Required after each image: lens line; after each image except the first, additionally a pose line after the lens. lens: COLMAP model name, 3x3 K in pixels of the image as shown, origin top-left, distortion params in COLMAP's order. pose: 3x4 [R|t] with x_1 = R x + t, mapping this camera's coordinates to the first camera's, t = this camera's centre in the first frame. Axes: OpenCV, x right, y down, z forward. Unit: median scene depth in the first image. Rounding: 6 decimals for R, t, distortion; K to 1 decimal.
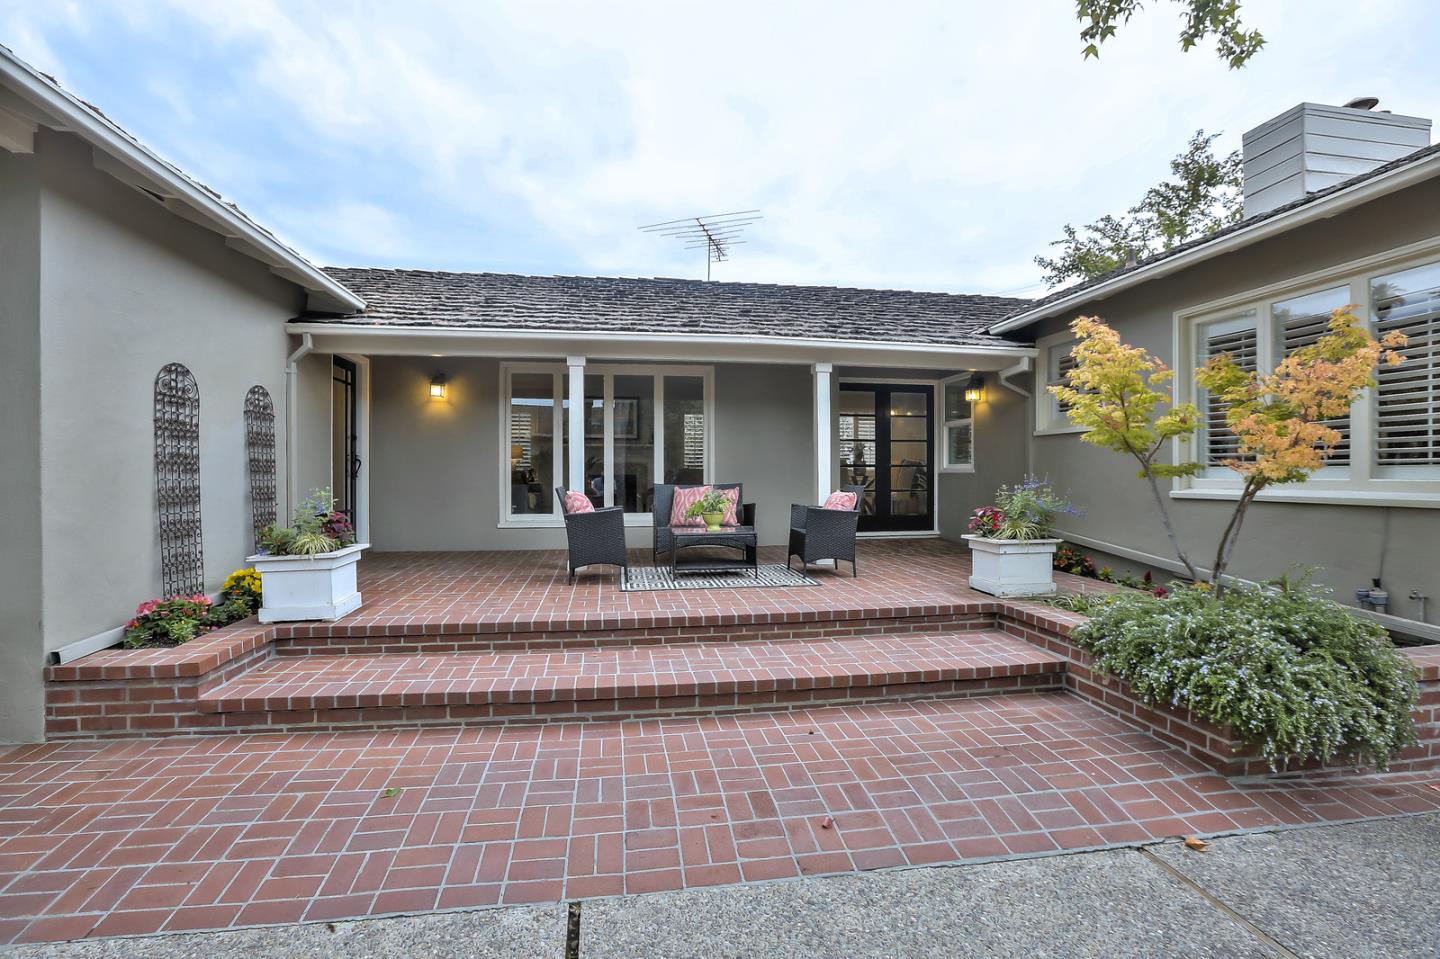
lens RADIAL K [[648.6, 0, 716.5], [0, 648.6, 473.0], [0, 0, 1]] dist [-0.045096, 0.012349]
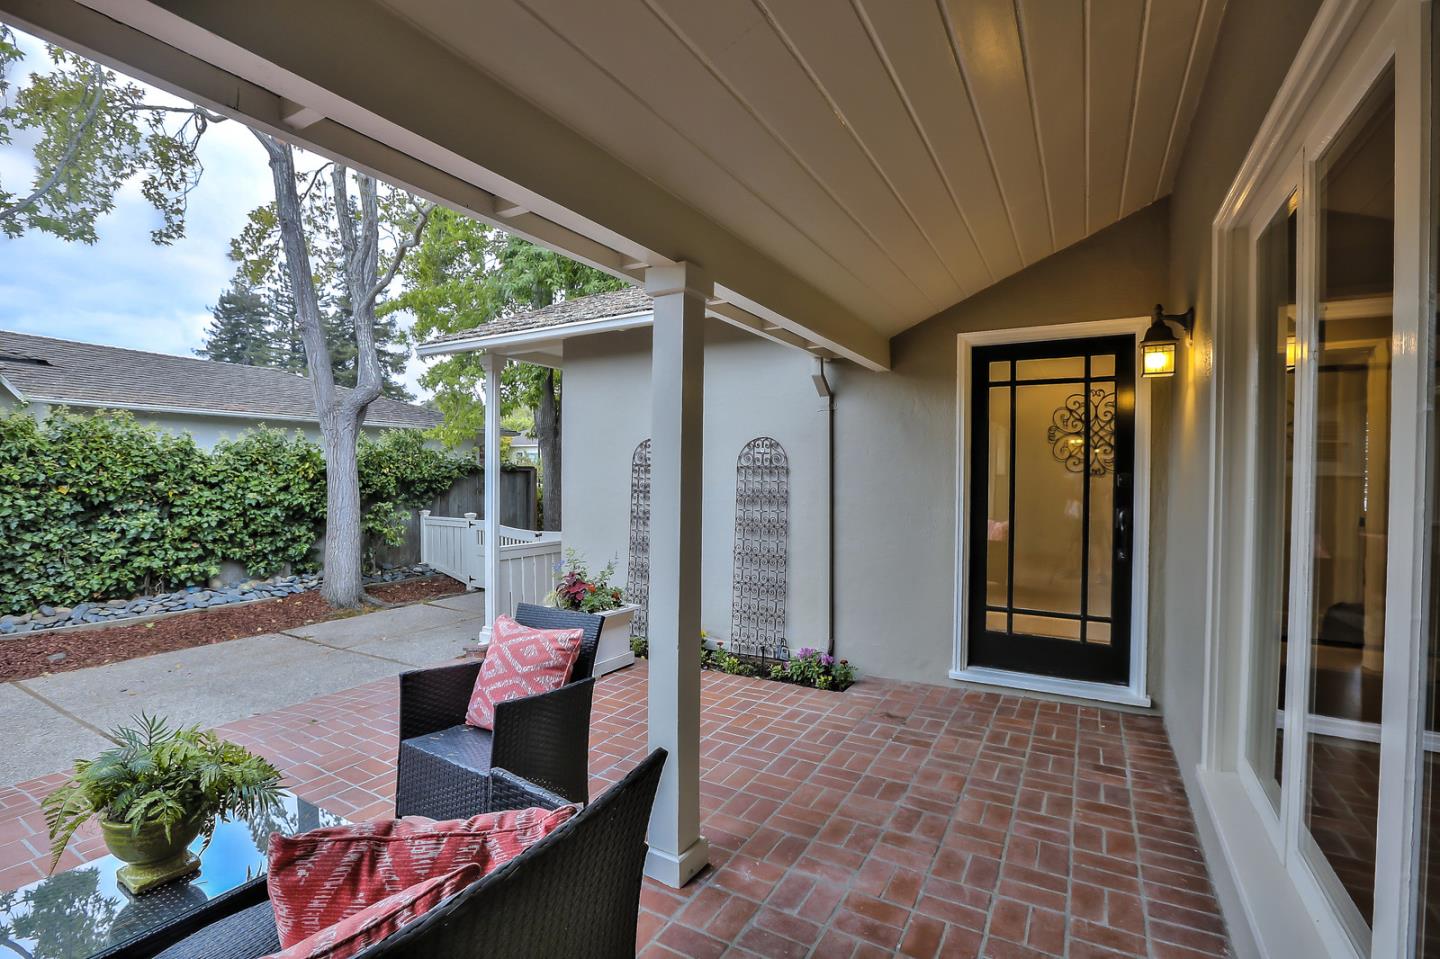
lens RADIAL K [[651.2, 0, 713.2], [0, 651.2, 475.1], [0, 0, 1]] dist [-0.046431, 0.015674]
pose [[-0.637111, 0.006004, -0.770749, 0.061664], [-0.004085, 0.999929, 0.011166, -0.116814], [0.770761, 0.010263, -0.637042, 1.916641]]
